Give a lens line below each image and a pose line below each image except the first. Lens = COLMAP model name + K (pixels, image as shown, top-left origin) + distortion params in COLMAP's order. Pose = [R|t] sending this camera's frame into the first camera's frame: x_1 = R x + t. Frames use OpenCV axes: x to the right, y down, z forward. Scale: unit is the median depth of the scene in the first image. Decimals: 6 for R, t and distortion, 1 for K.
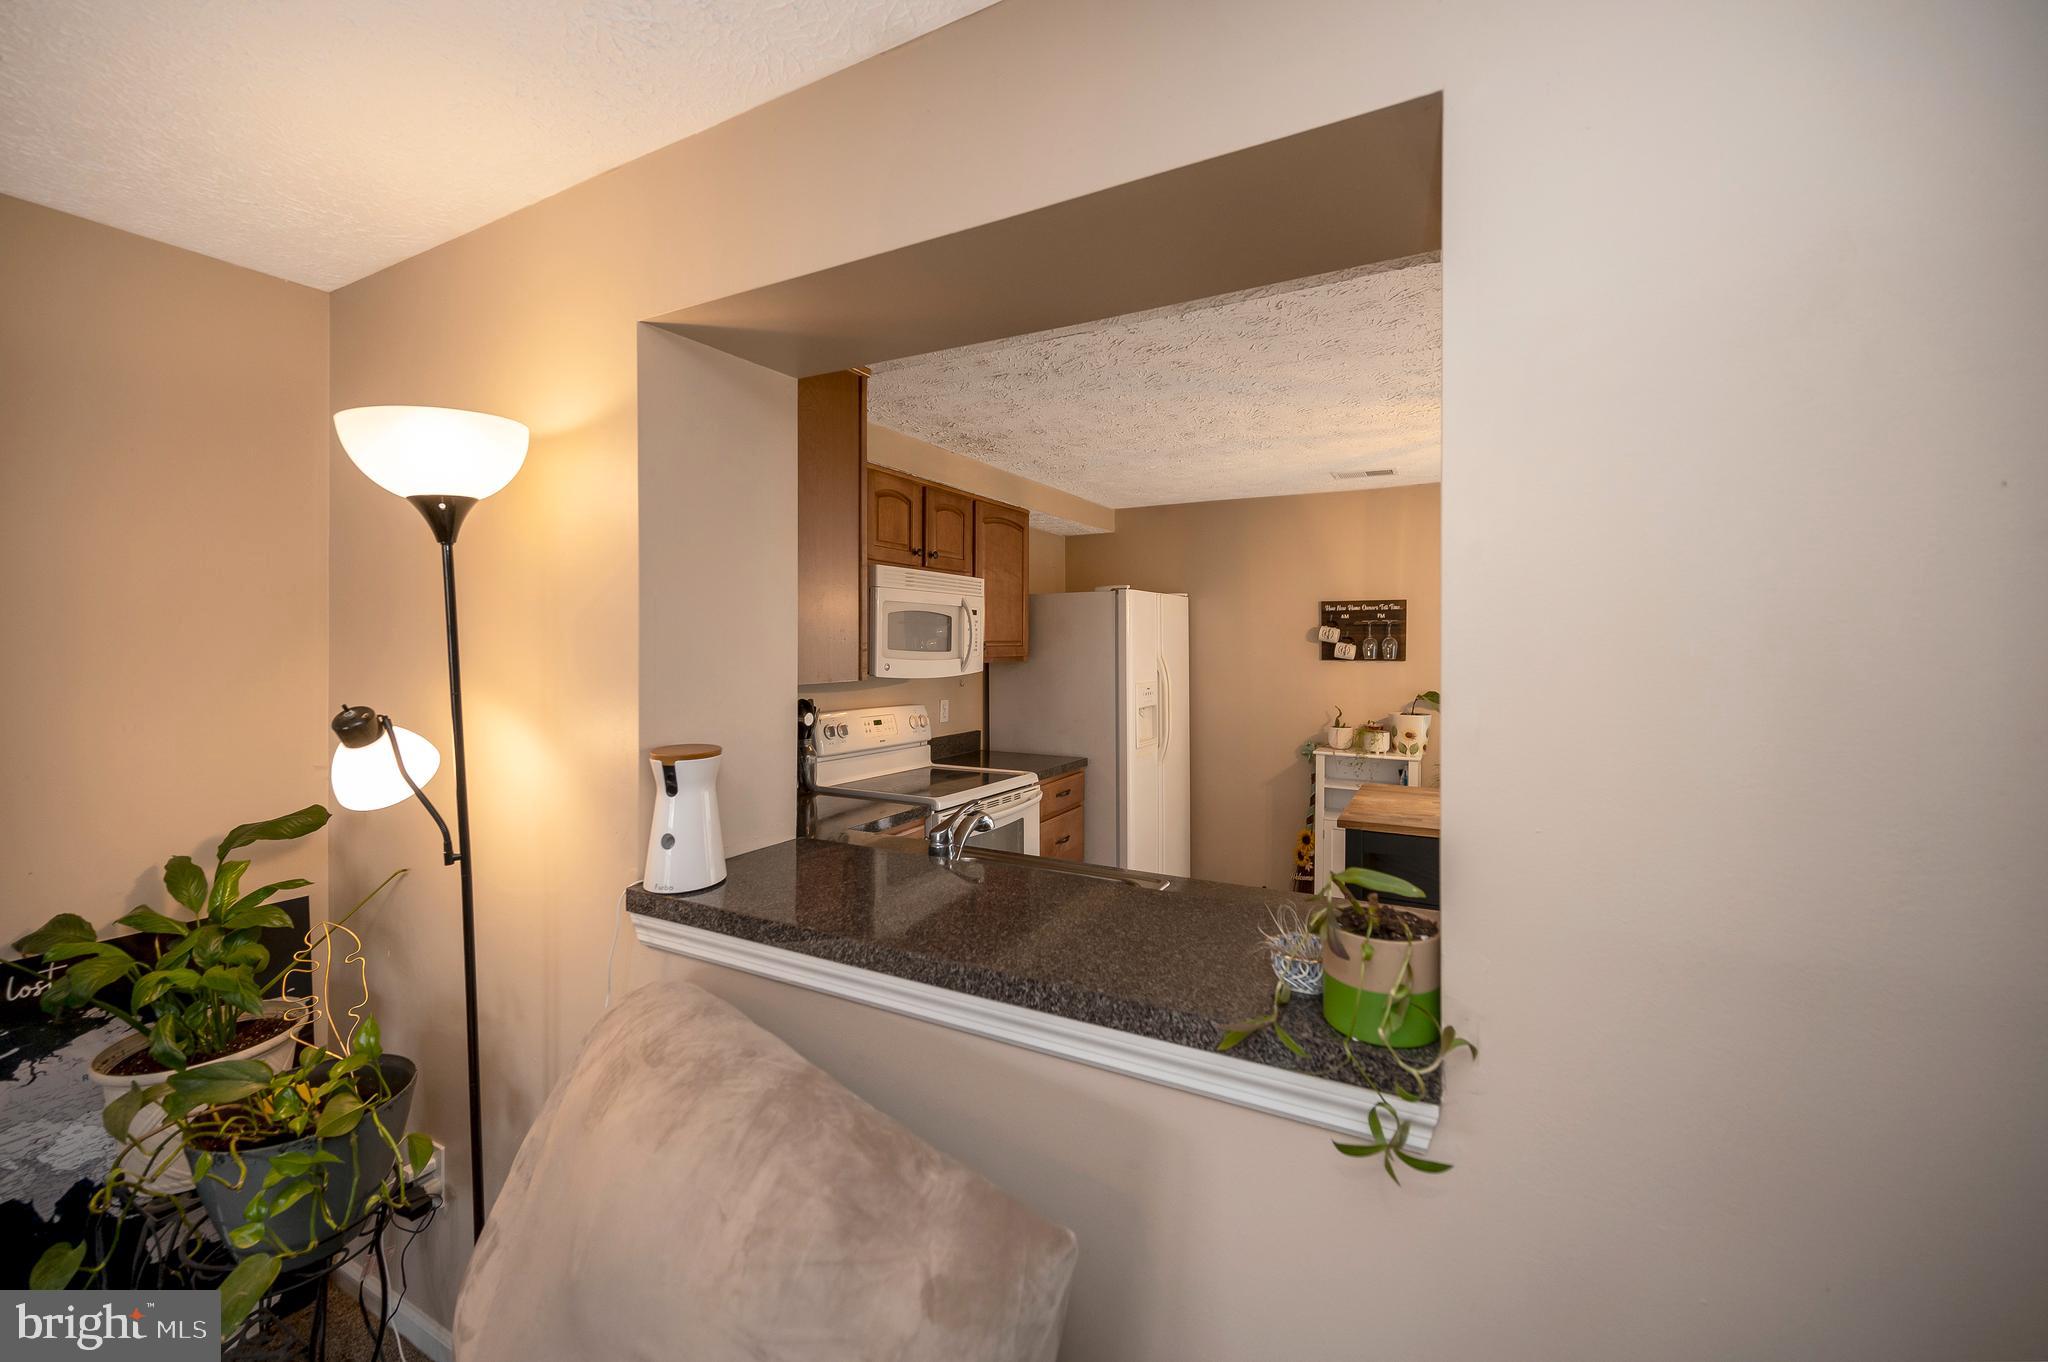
lens RADIAL K [[833.2, 0, 1039.7], [0, 833.2, 658.4], [0, 0, 1]] dist [0.002099, -0.001485]
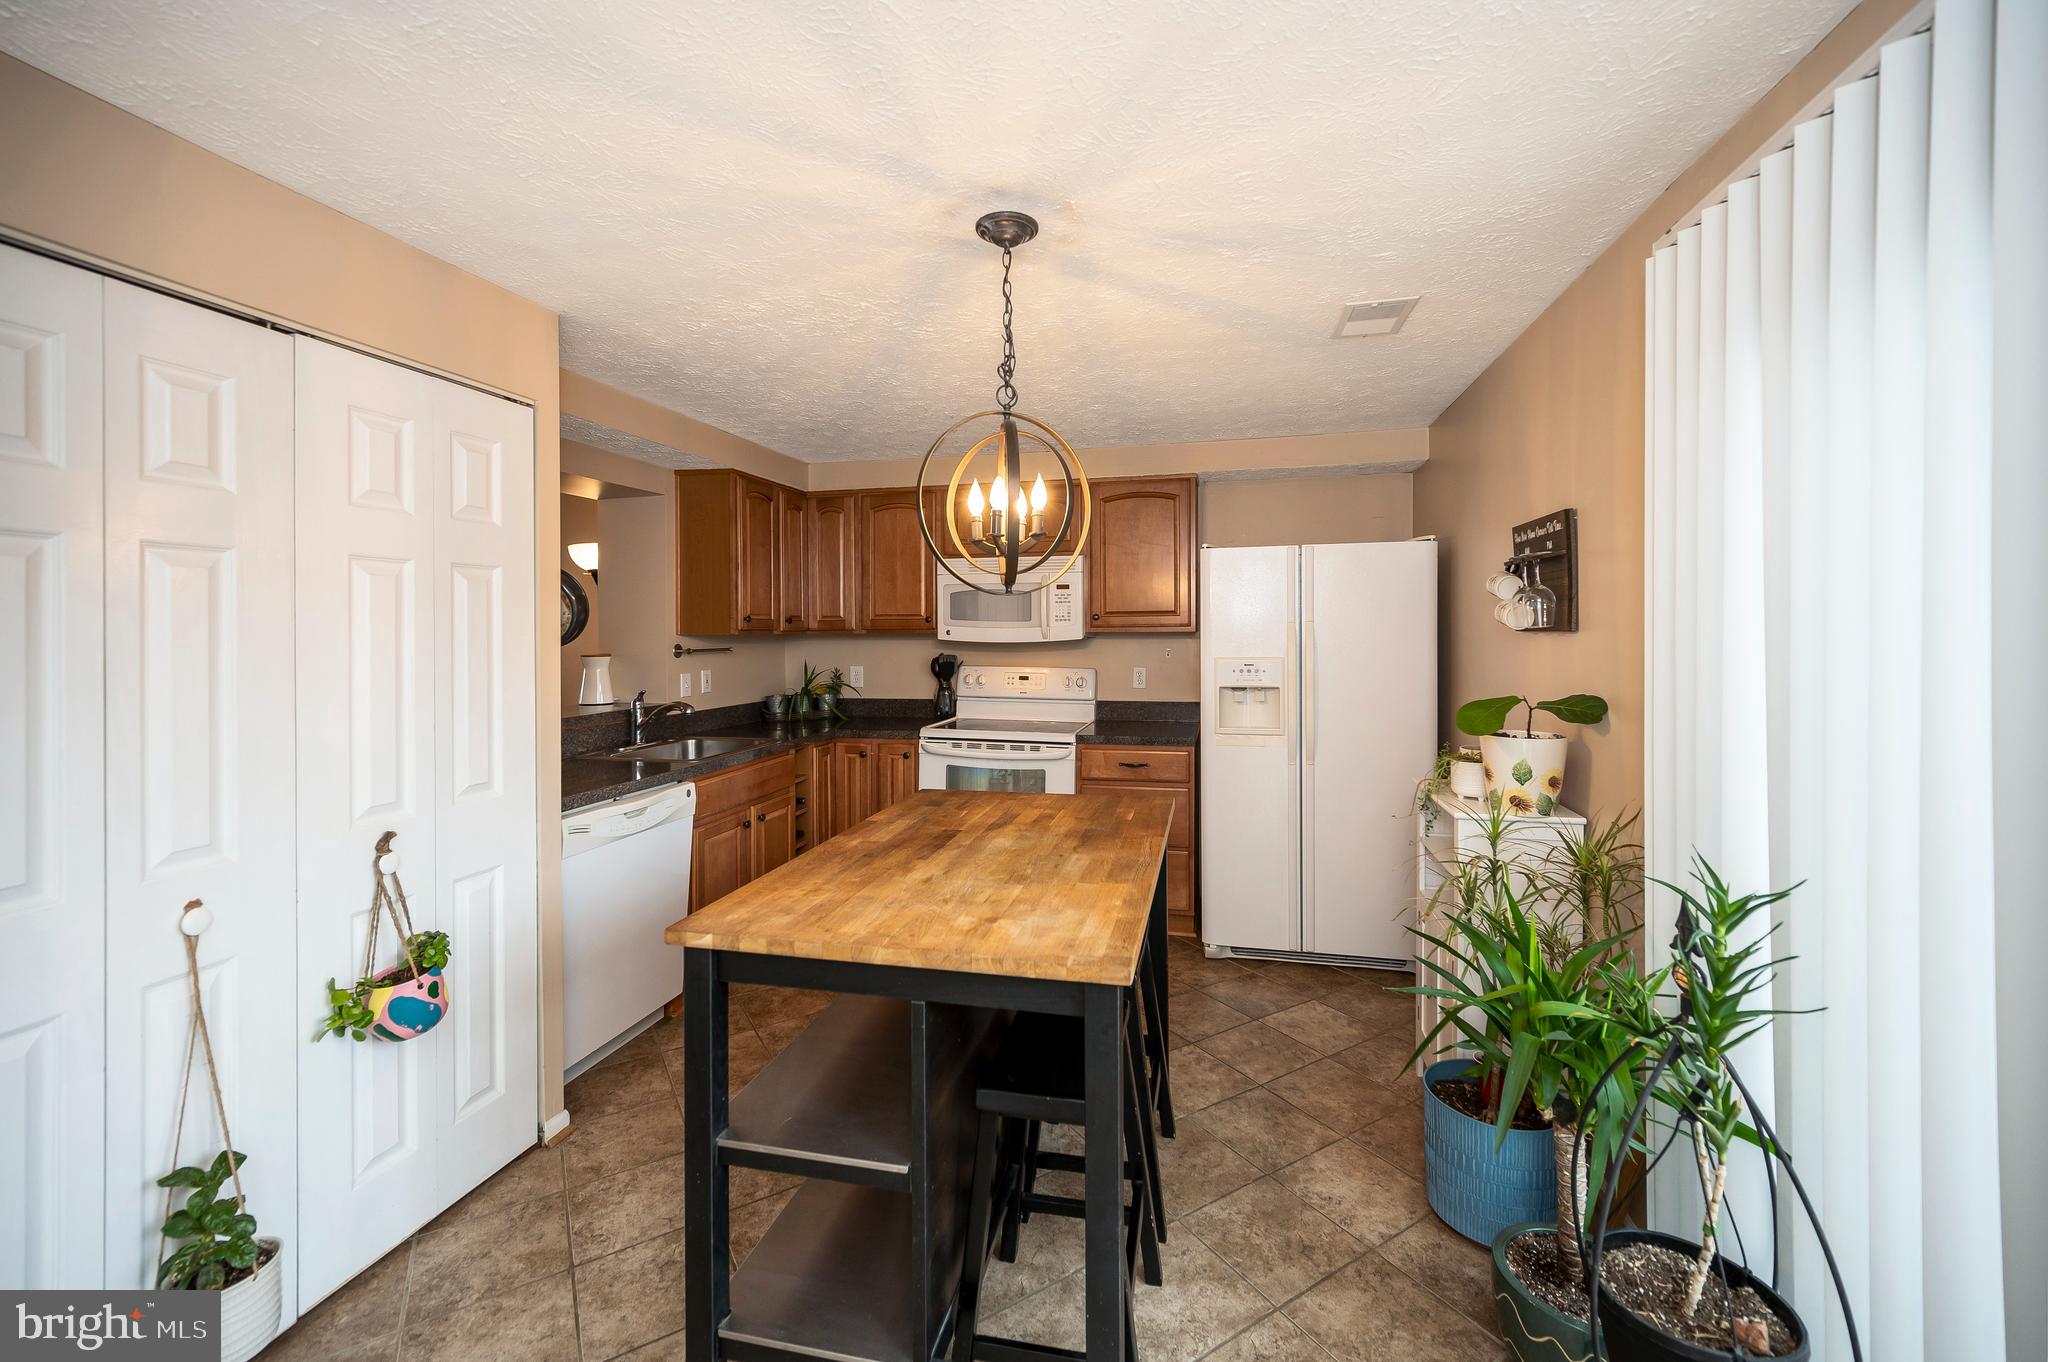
lens RADIAL K [[833.2, 0, 1026.2], [0, 833.2, 632.3], [0, 0, 1]] dist [0.002099, -0.001485]
pose [[0.243020, -0.000114, -0.970021, 0.894398], [-0.015333, 0.999875, -0.003959, 0.011021], [0.969900, 0.015836, 0.242988, 0.599976]]
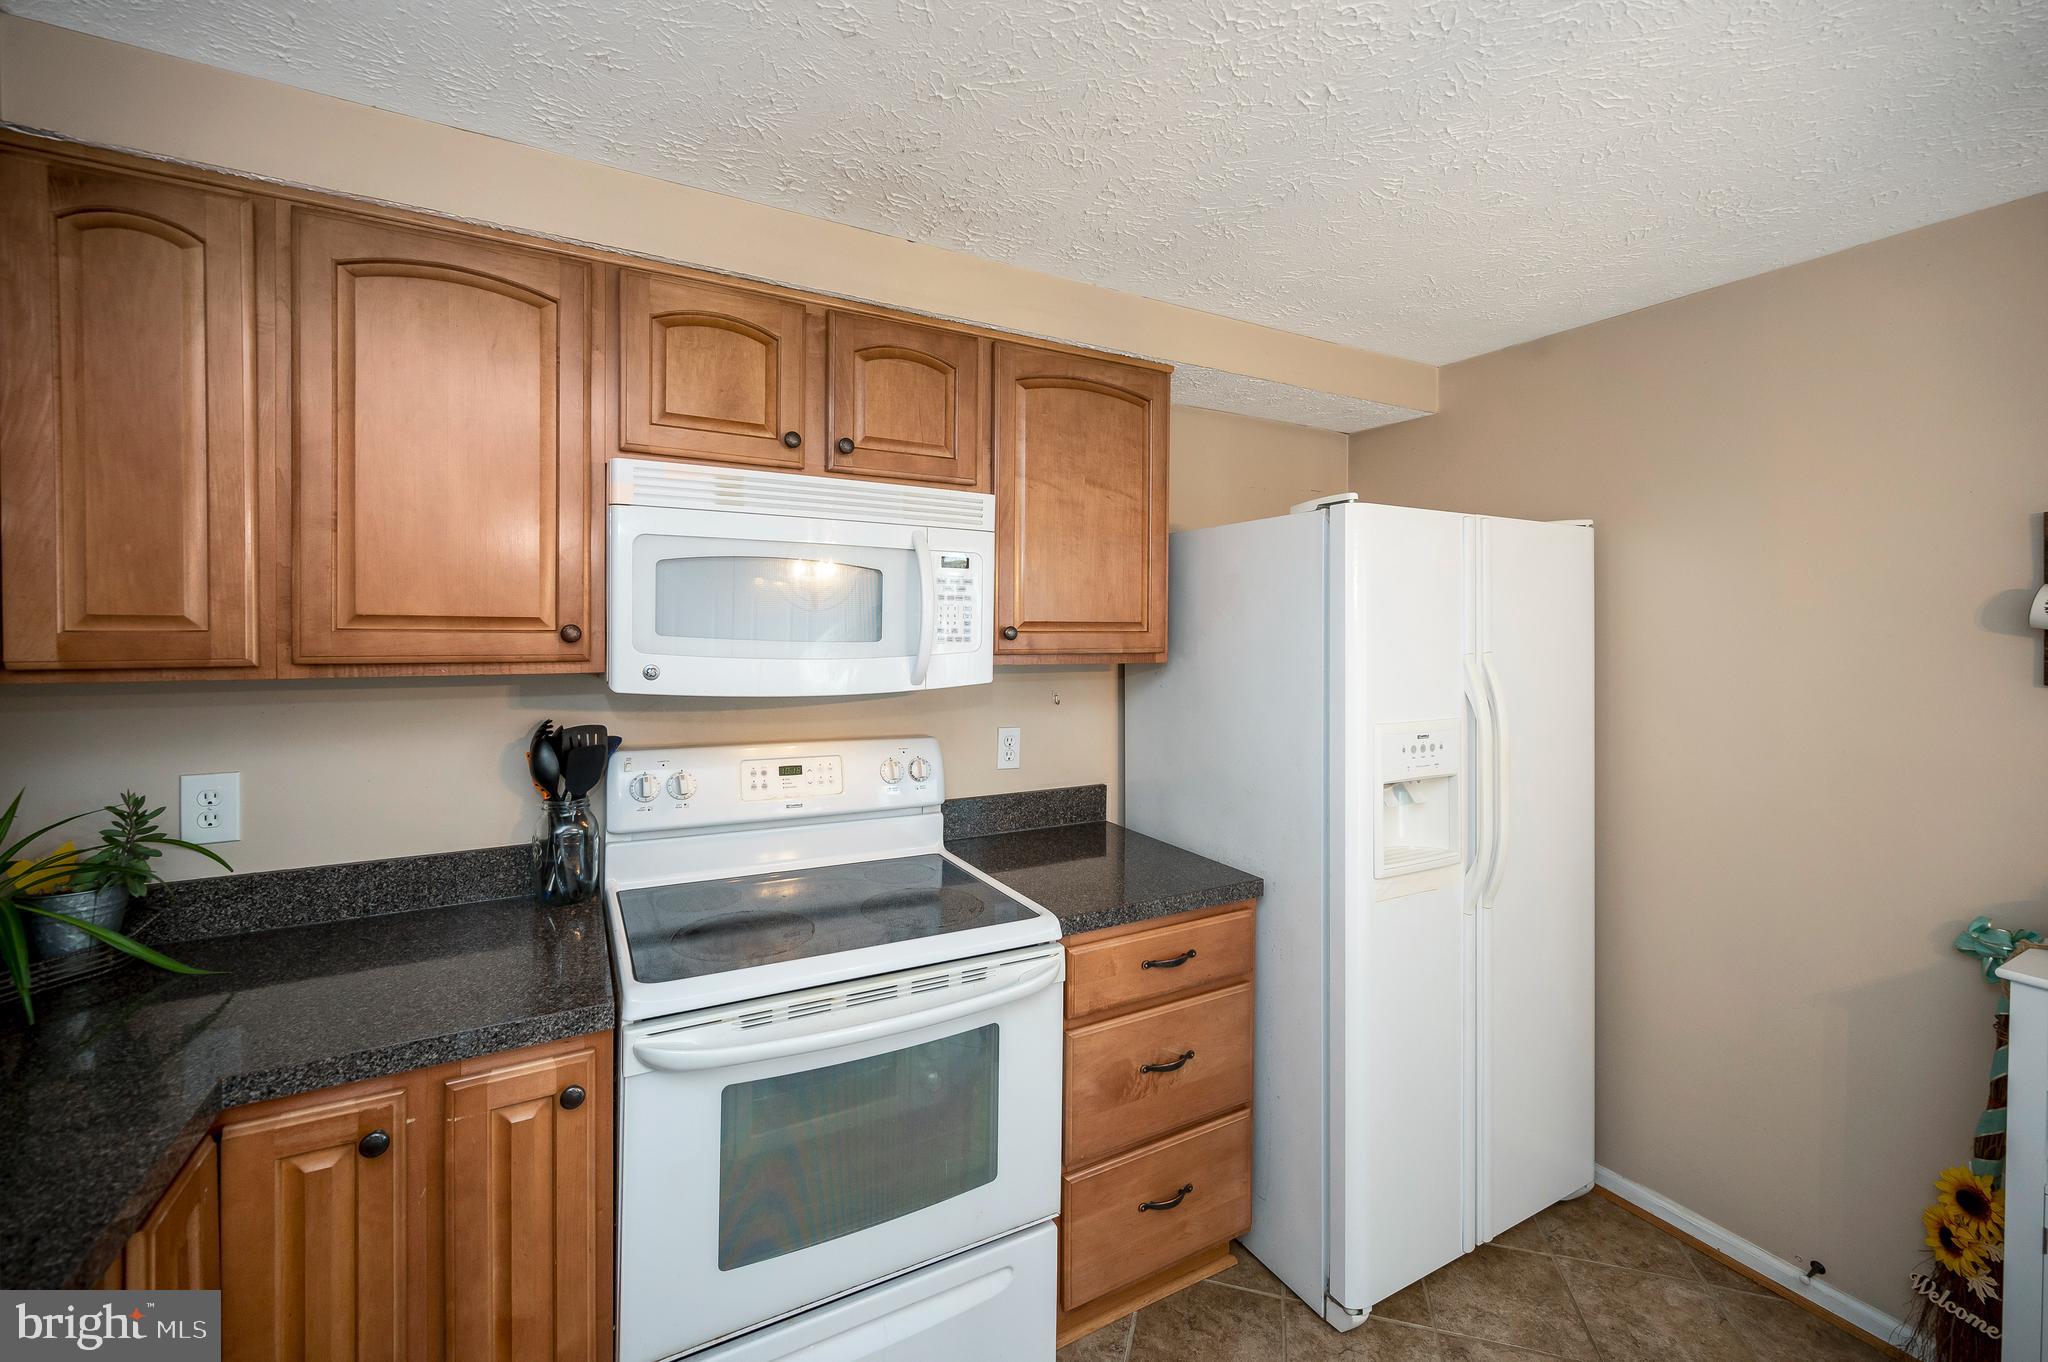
lens RADIAL K [[833.2, 0, 1021.2], [0, 833.2, 635.7], [0, 0, 1]] dist [0.002099, -0.001485]
pose [[0.834261, 0.013500, -0.551204, 0.196977], [-0.019275, 0.999803, -0.004687, -0.009491], [0.551033, 0.014535, 0.834357, 0.544009]]
